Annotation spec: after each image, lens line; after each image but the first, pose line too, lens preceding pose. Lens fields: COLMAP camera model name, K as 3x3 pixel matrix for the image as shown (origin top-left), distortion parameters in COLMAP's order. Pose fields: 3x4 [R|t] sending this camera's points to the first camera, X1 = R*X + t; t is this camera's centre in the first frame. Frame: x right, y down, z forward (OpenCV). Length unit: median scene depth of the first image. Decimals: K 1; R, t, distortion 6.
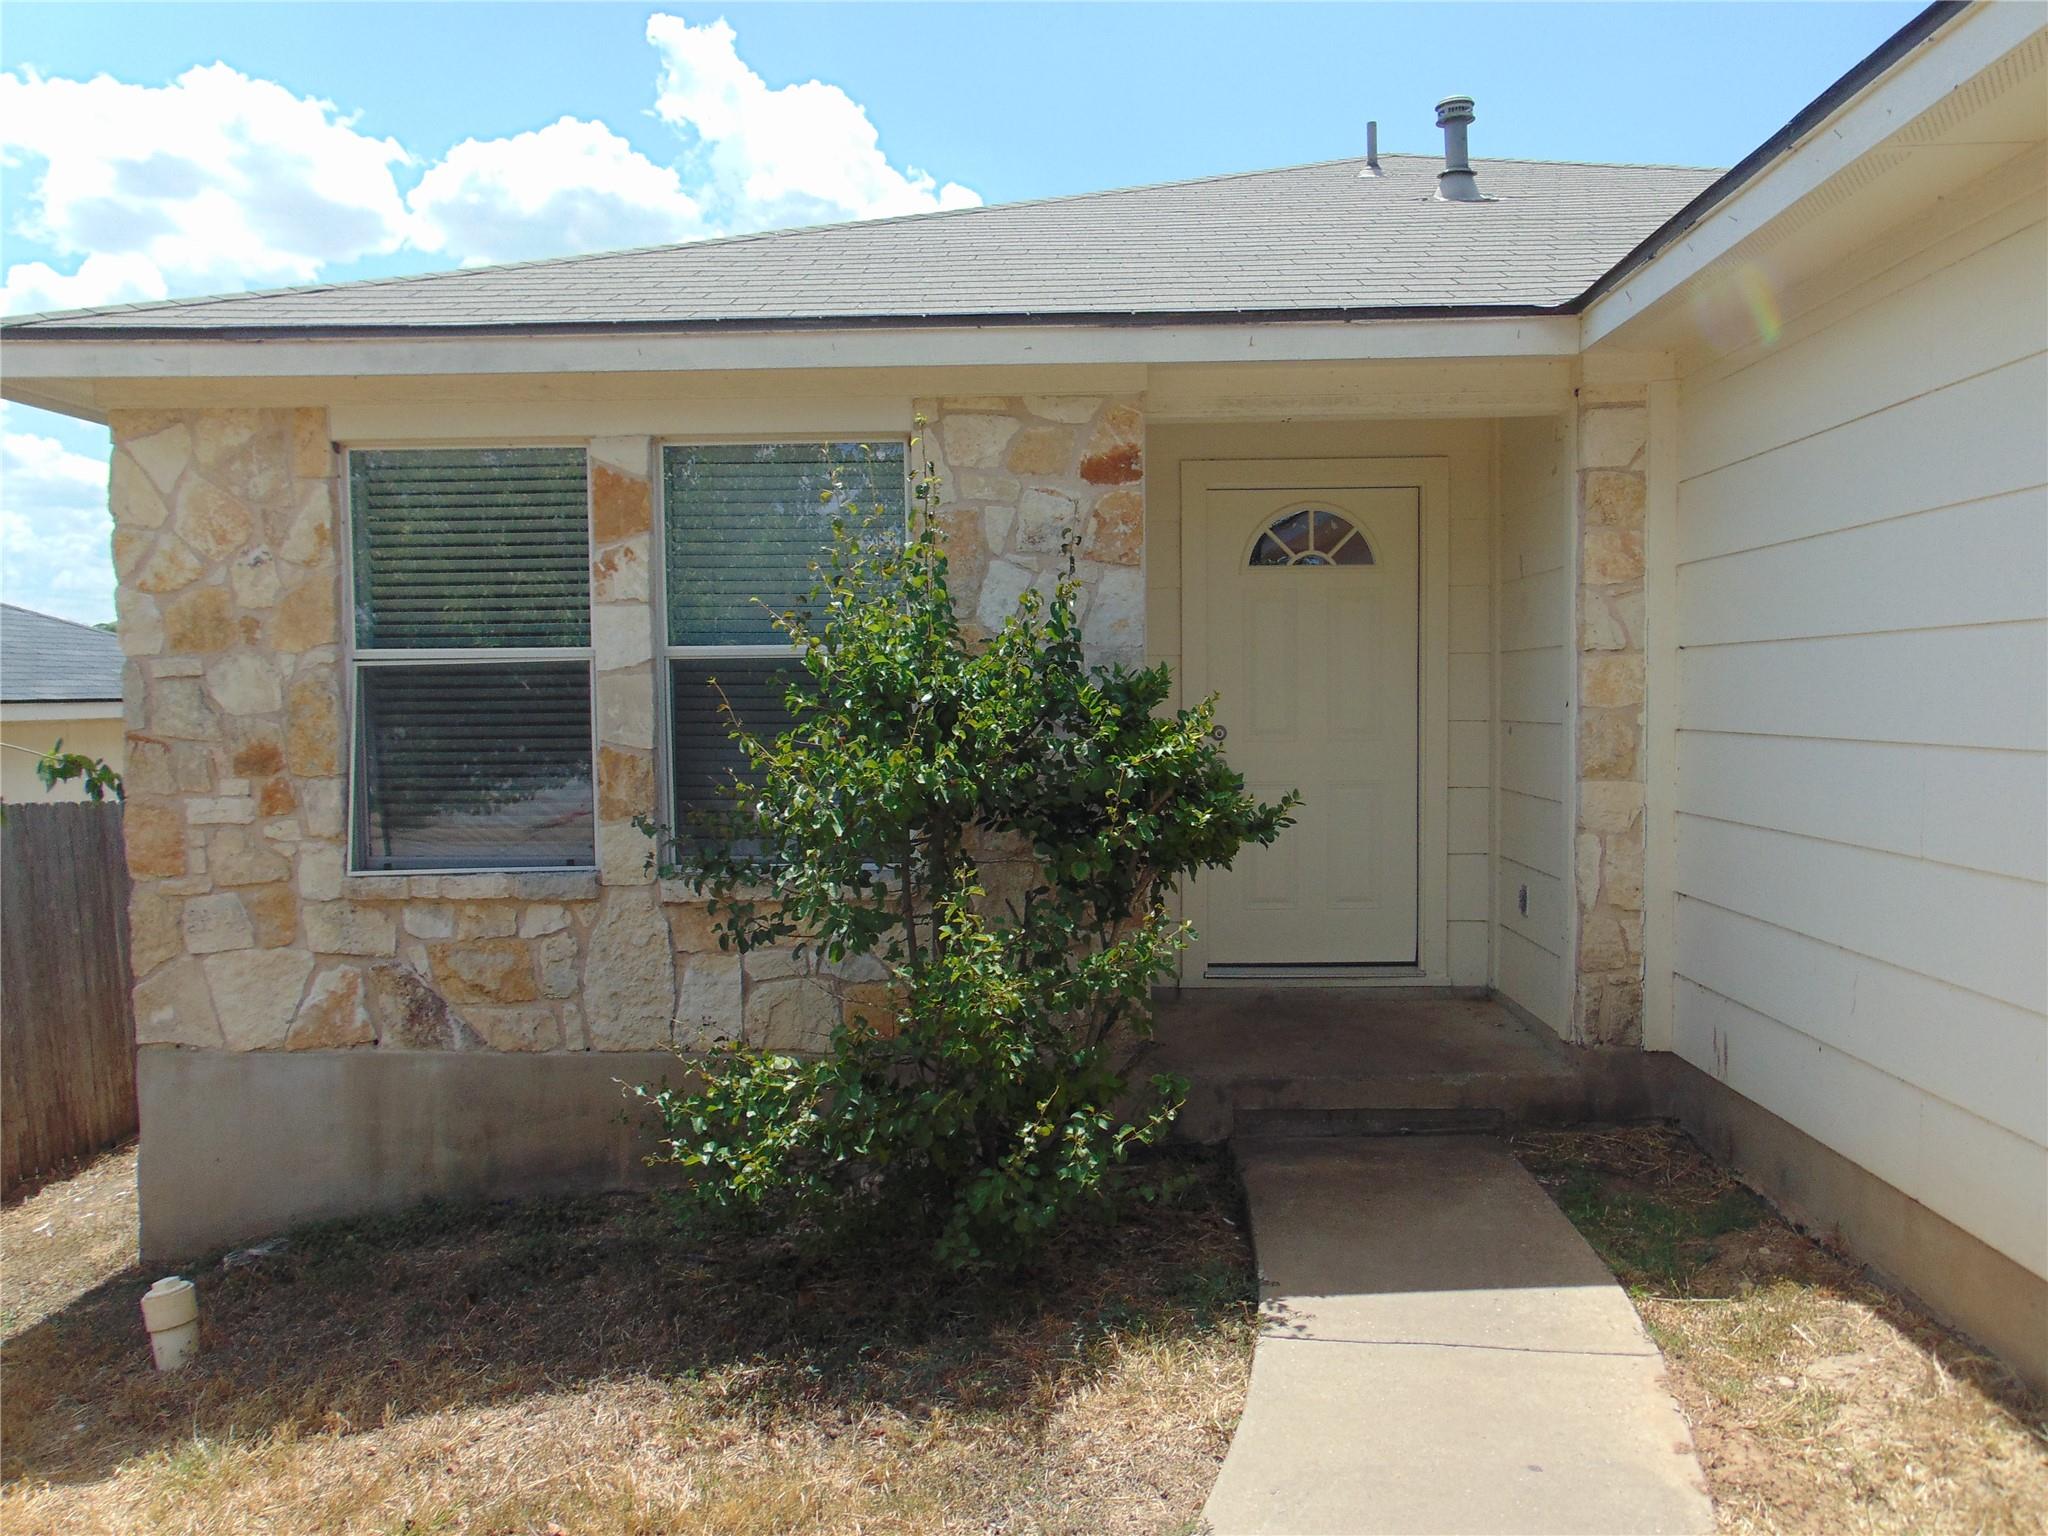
lens RADIAL K [[1544.7, 0, 1013.5], [0, 1544.7, 773.6], [0, 0, 1]] dist [0.001983, 0.017314]
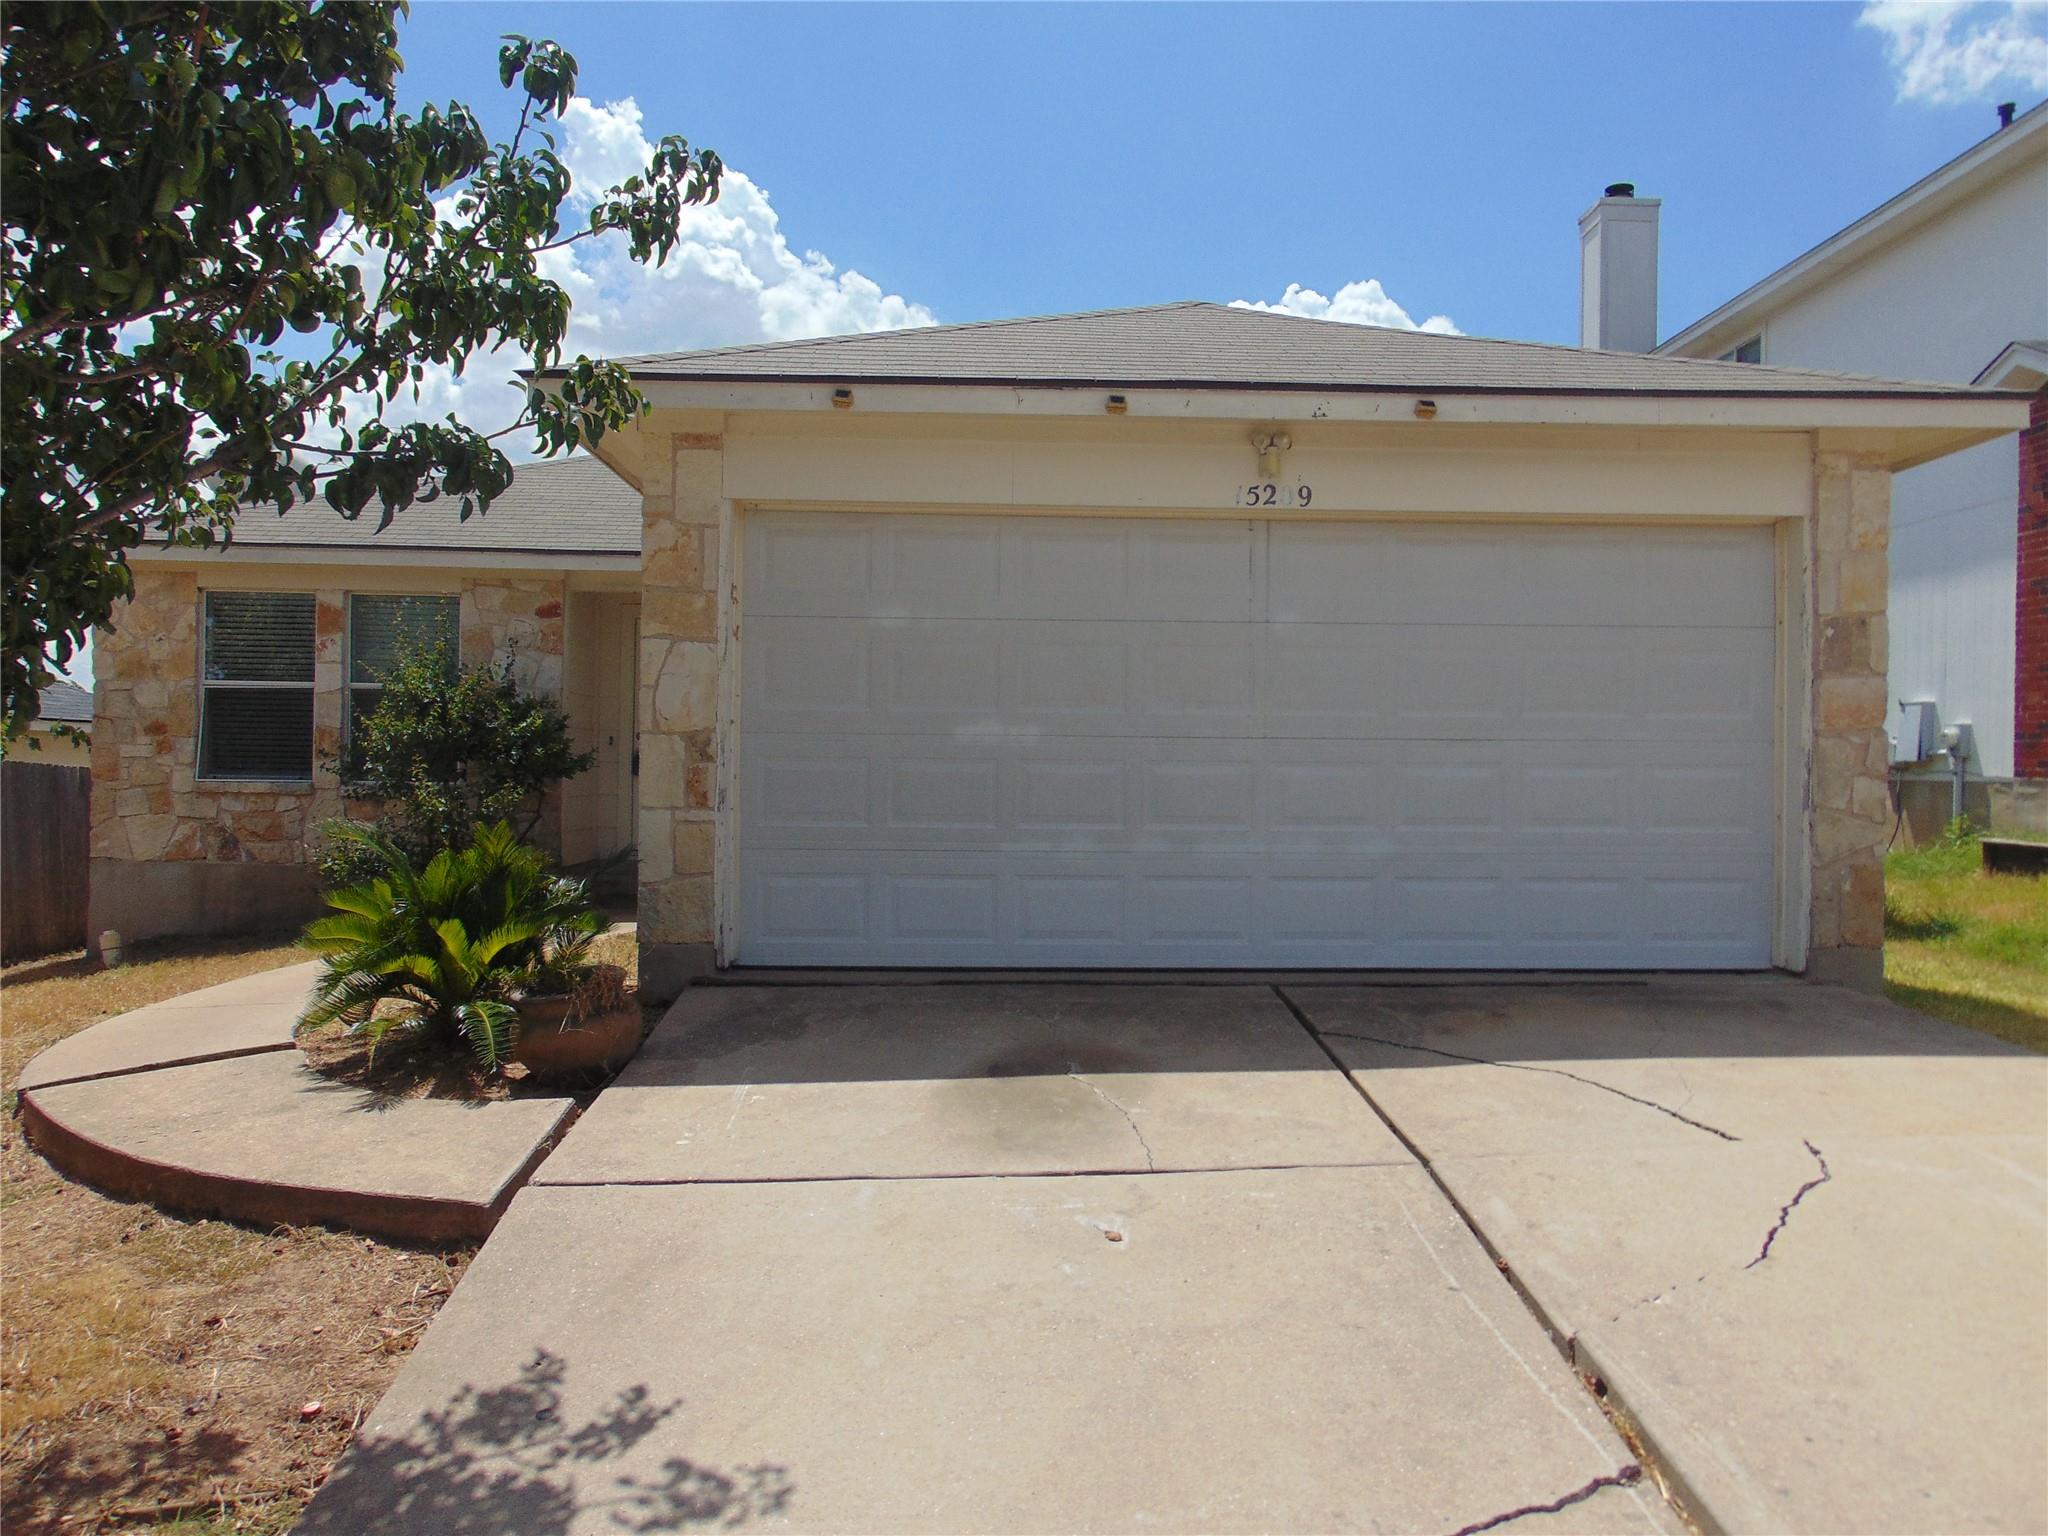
lens RADIAL K [[1544.7, 0, 1039.6], [0, 1544.7, 765.3], [0, 0, 1]] dist [0.001983, 0.017314]
pose [[0.996067, 0.025454, 0.084873, 0.584880], [-0.020736, 0.998214, -0.056021, 0.142156], [-0.086147, 0.054041, 0.994816, -1.310622]]
